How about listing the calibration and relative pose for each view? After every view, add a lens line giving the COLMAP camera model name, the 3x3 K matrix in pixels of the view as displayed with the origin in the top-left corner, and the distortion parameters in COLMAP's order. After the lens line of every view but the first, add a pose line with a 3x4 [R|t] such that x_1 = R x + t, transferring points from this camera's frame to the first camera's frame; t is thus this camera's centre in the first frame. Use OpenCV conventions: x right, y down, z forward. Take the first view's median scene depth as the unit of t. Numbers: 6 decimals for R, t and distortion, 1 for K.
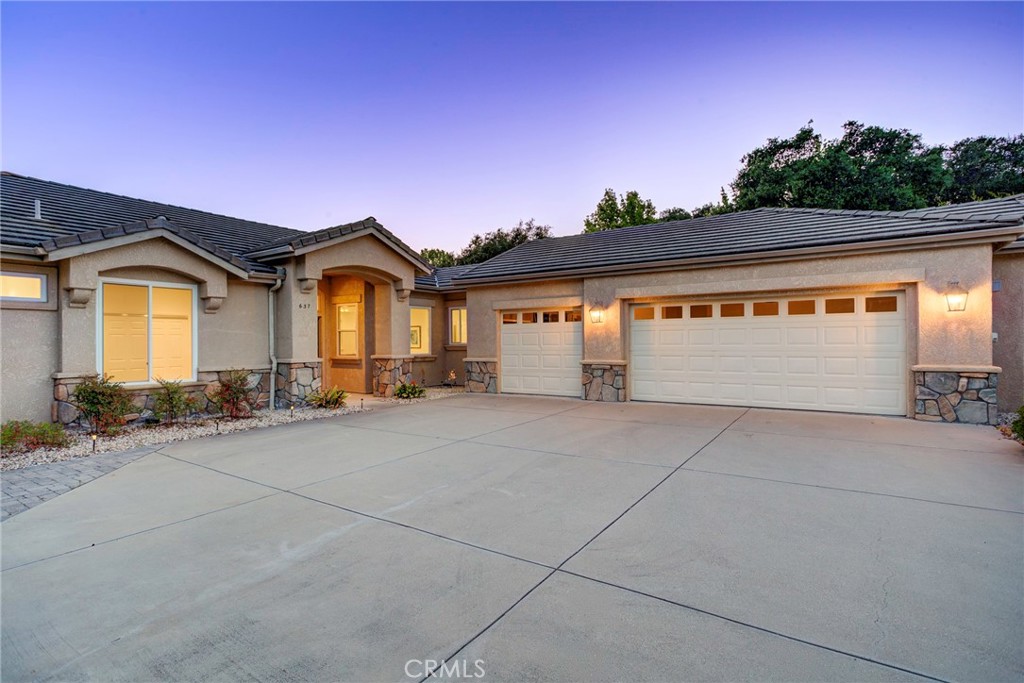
lens RADIAL K [[505.6, 0, 513.2], [0, 505.6, 341.0], [0, 0, 1]] dist [-0.017097, 0.007394]
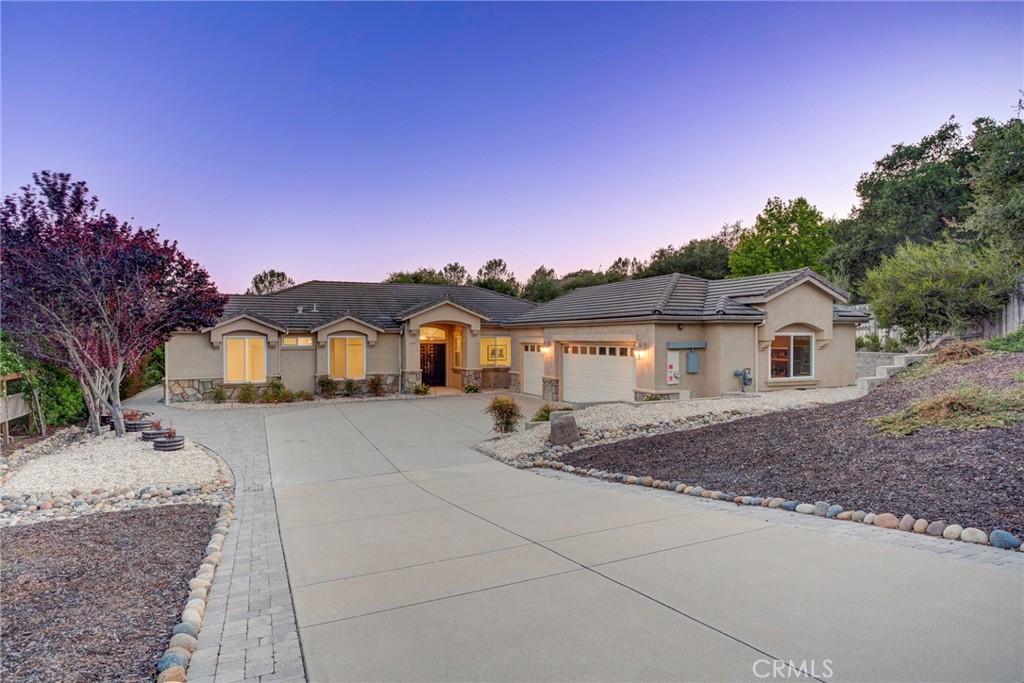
lens RADIAL K [[605.0, 0, 512.0], [0, 605.0, 341.5], [0, 0, 1]] dist [-0.003528, 0.000871]
pose [[0.838189, 0.010580, -0.545276, 1.204890], [-0.003086, 0.999888, 0.014657, -0.110834], [0.545370, -0.010602, 0.838128, -0.785404]]
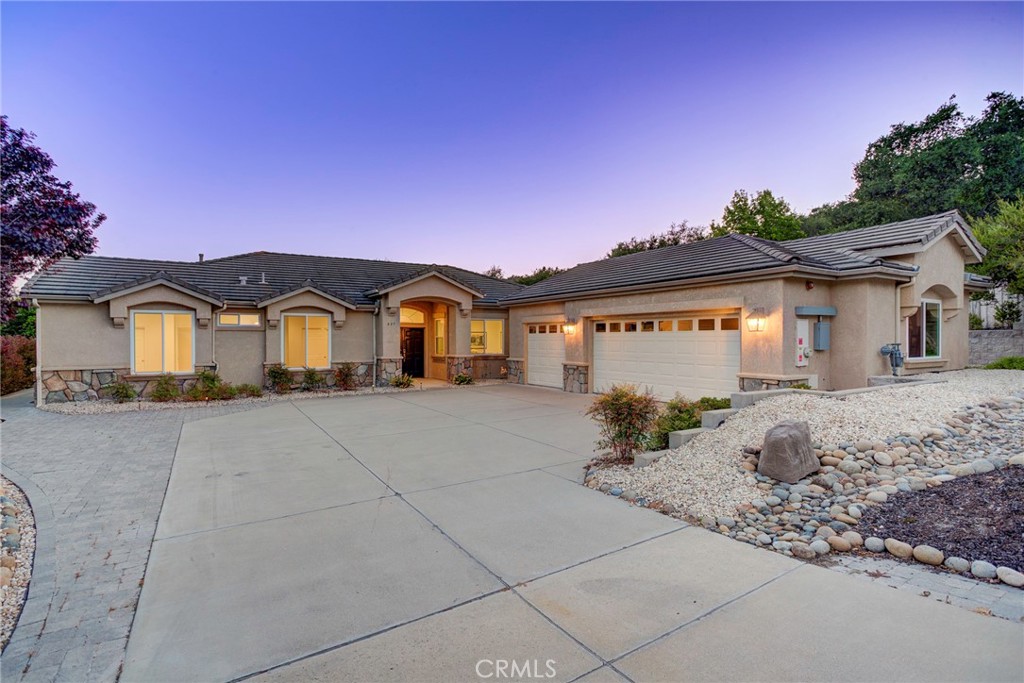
lens RADIAL K [[510.3, 0, 512.0], [0, 510.3, 341.5], [0, 0, 1]] dist [-0.015849, 0.006292]
pose [[0.906572, 0.008507, -0.421965, 0.615683], [-0.004107, 0.999927, 0.011336, -0.032665], [0.422031, -0.008544, 0.906541, -0.312972]]
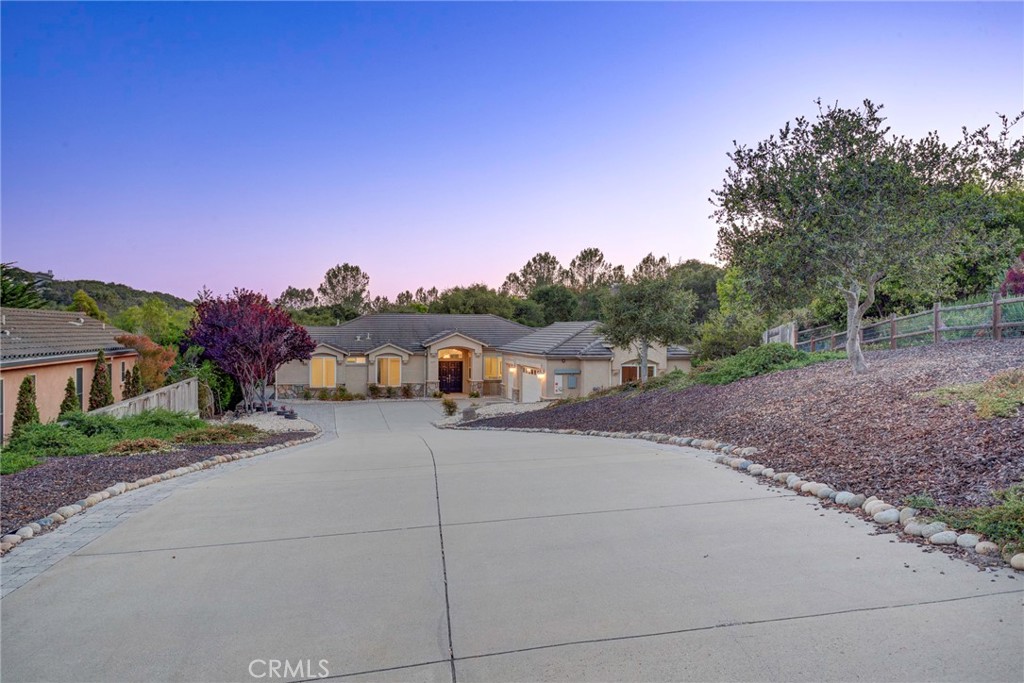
lens RADIAL K [[814.2, 0, 512.0], [0, 814.2, 341.5], [0, 0, 1]] dist [-0.000718, -0.000770]
pose [[0.727851, 0.024308, -0.685305, 3.031916], [-0.010379, 0.999648, 0.024434, -0.299329], [0.685657, -0.010671, 0.727846, -2.028363]]
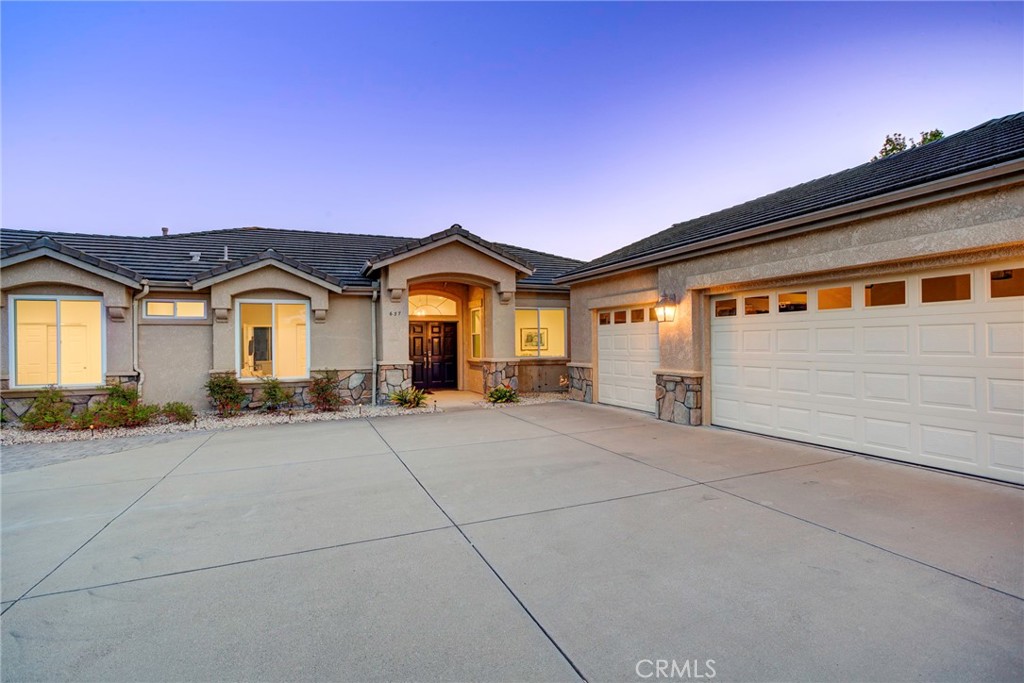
lens RADIAL K [[505.6, 0, 513.2], [0, 505.6, 341.0], [0, 0, 1]] dist [-0.017097, 0.007394]
pose [[0.827330, -0.003386, -0.561706, 0.416097], [0.005892, 0.999979, 0.002651, -0.010460], [0.561686, -0.005503, 0.827332, 0.222462]]
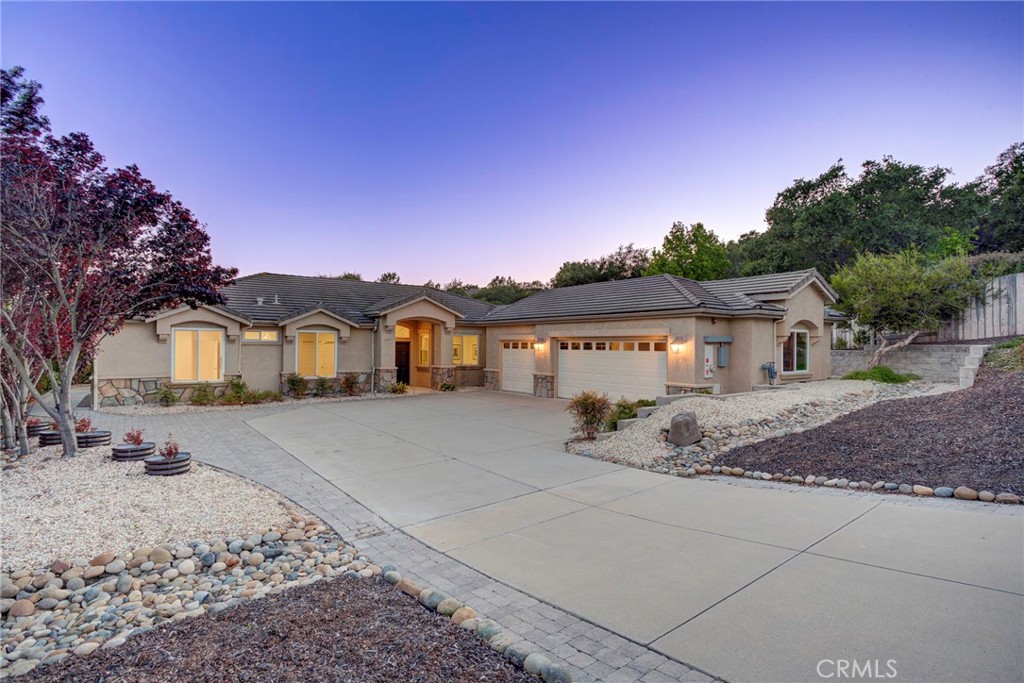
lens RADIAL K [[513.0, 0, 513.7], [0, 513.0, 340.6], [0, 0, 1]] dist [-0.003214, 0.000782]
pose [[0.944849, 0.011599, -0.327300, 0.661581], [-0.013413, 0.999905, -0.003288, -0.064567], [0.327230, 0.007497, 0.944915, -0.671256]]
